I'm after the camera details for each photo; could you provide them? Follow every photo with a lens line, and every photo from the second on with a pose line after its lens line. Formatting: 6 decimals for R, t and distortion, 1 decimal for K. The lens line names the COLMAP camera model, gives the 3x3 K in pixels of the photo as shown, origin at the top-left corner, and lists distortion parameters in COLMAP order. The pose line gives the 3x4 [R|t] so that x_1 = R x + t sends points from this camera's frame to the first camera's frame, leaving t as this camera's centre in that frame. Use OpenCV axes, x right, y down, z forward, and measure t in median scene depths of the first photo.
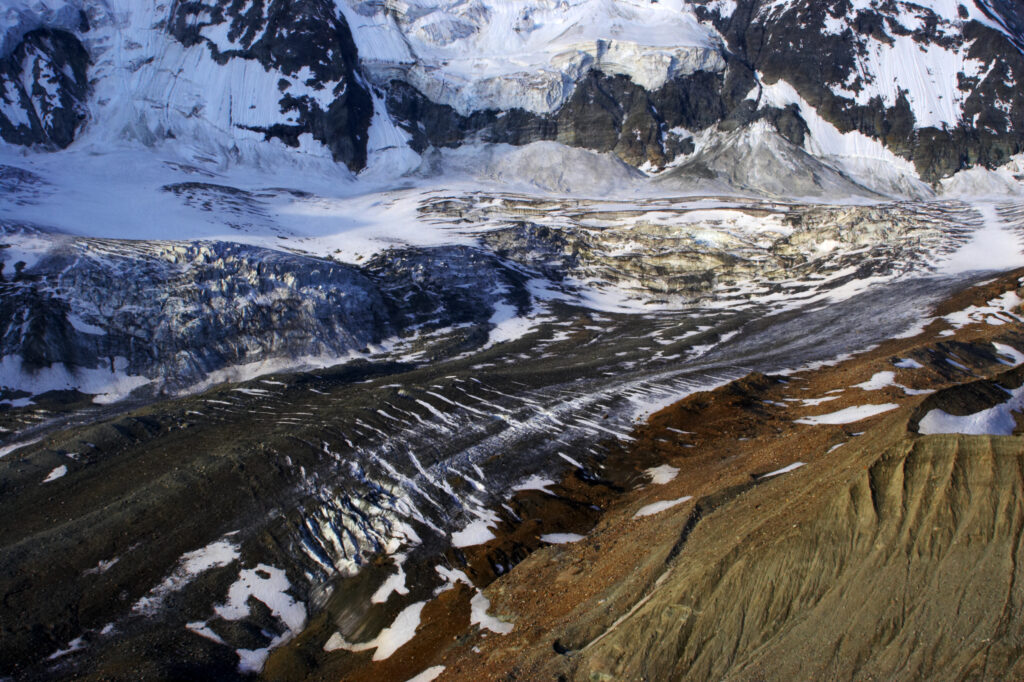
lens RADIAL K [[1576.3, 0, 511.2], [0, 1576.3, 349.1], [0, 0, 1]] dist [-0.053775, 0.000000]
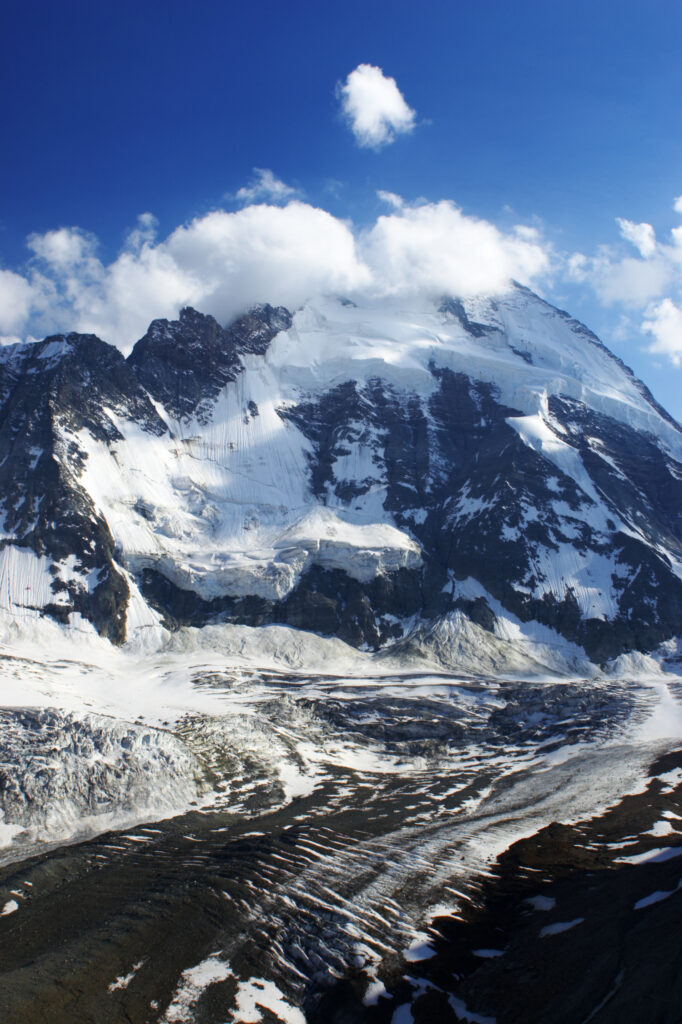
lens RADIAL K [[1418.3, 0, 340.3], [0, 1418.3, 513.4], [0, 0, 1]] dist [-0.076986, 0.000000]
pose [[0.989310, 0.032533, 0.142155, -0.160392], [-0.003457, 0.979755, -0.200169, -0.000813], [-0.145789, 0.197538, 0.969394, -0.101596]]
